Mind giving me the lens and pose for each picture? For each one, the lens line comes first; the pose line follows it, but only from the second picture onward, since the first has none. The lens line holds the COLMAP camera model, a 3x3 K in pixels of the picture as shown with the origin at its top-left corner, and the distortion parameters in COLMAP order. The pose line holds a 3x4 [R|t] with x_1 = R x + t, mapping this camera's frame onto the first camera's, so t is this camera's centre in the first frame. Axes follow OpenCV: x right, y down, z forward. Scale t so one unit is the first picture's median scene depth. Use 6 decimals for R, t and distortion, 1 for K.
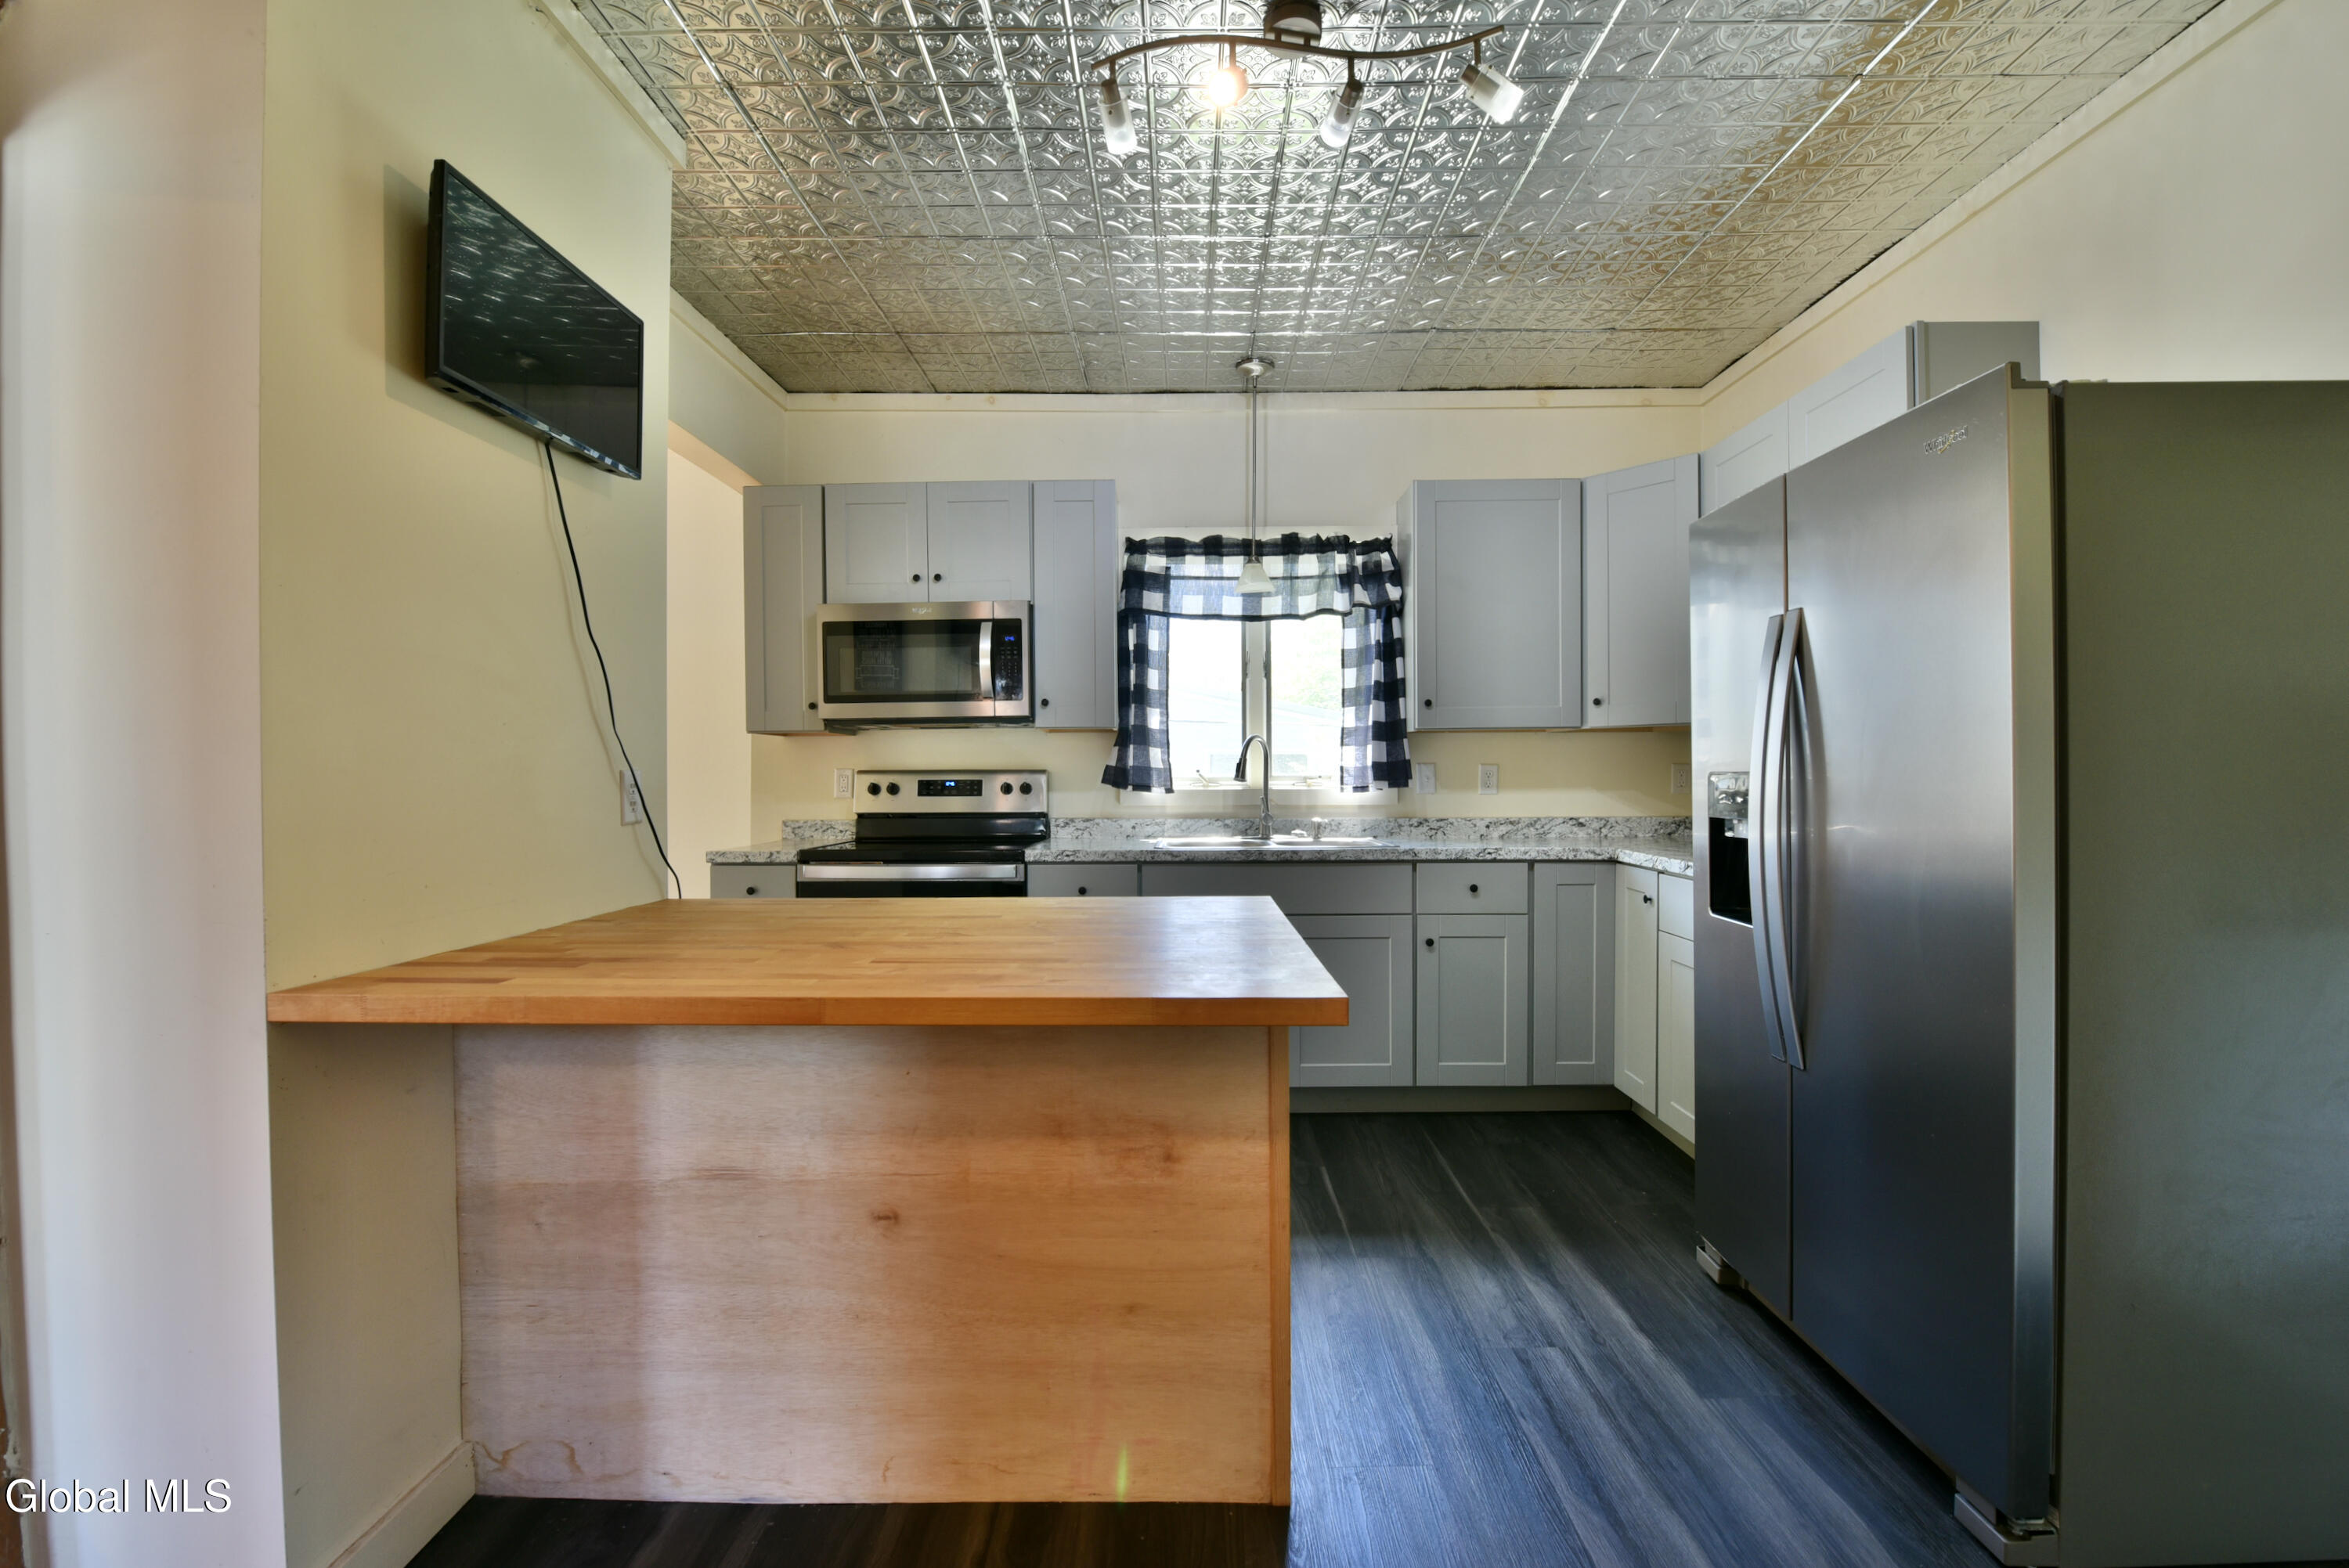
lens RADIAL K [[956.4, 0, 1152.4], [0, 956.4, 792.1], [0, 0, 1]] dist [-0.011159, -0.003917]
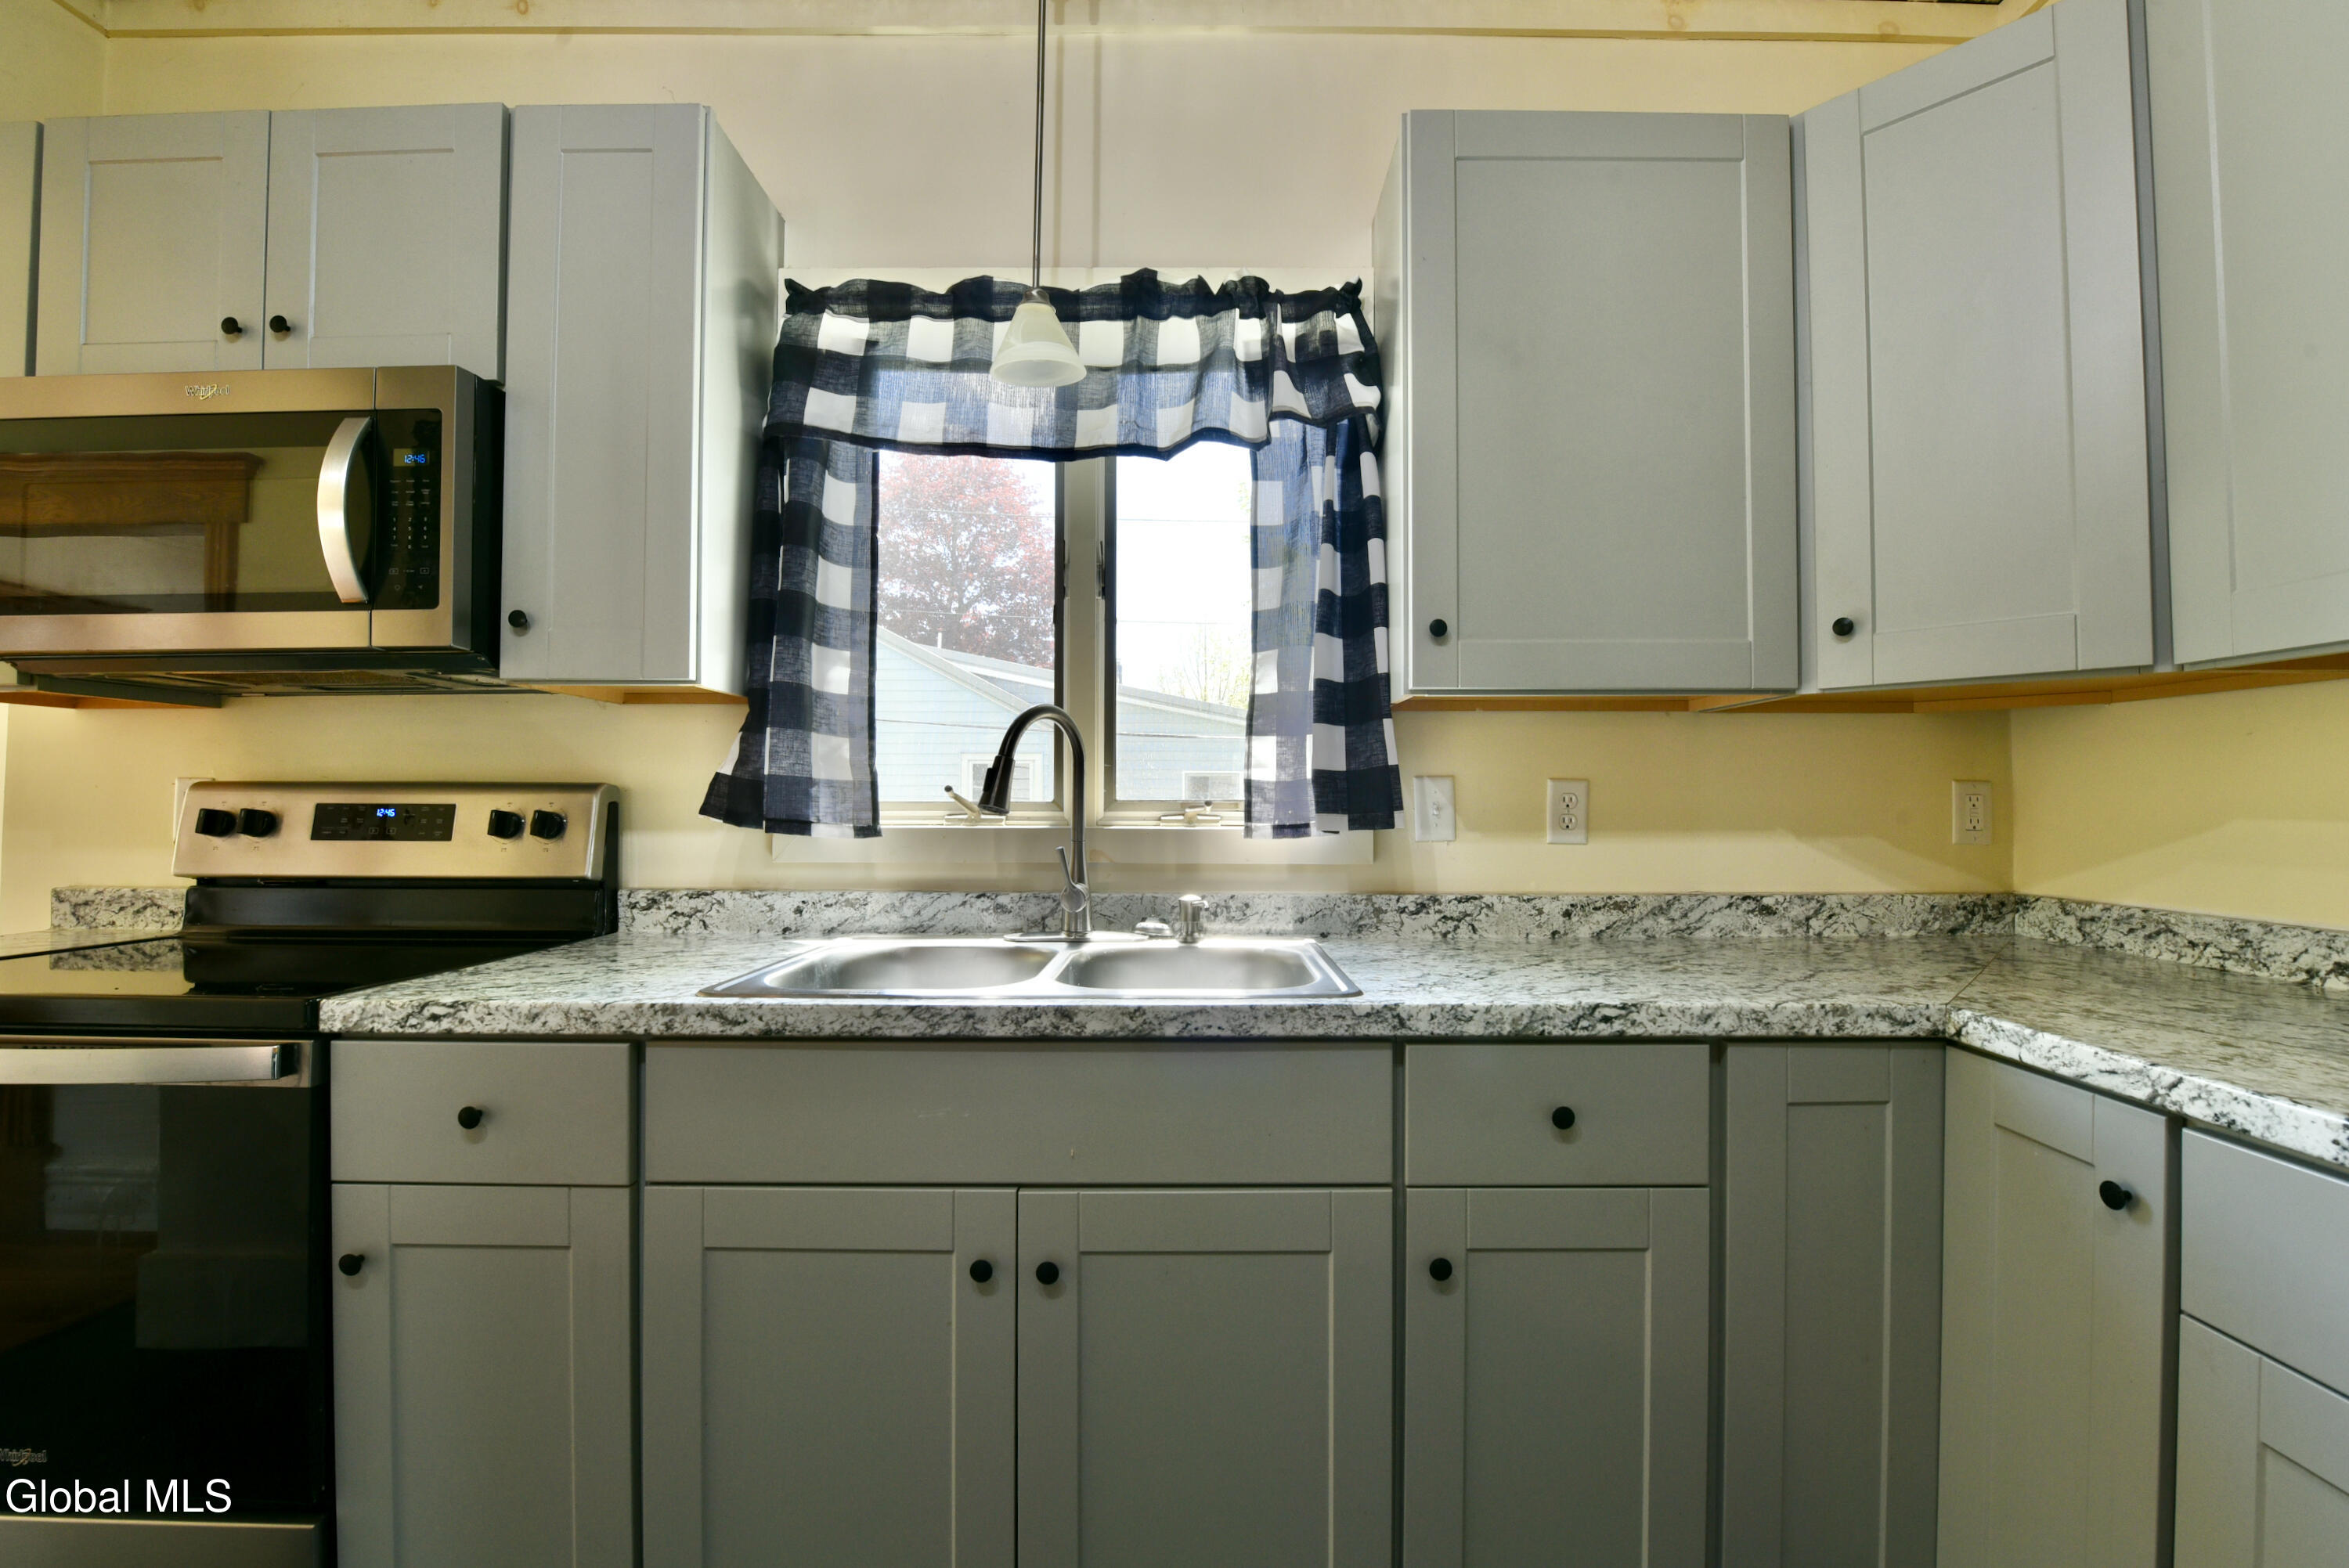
lens RADIAL K [[956.4, 0, 1188.0], [0, 956.4, 793.2], [0, 0, 1]] dist [-0.011159, -0.003917]
pose [[0.999741, 0.007268, 0.021550, 0.159755], [-0.006761, 0.999701, -0.023495, -0.010056], [-0.021714, 0.023343, 0.999492, 0.548864]]
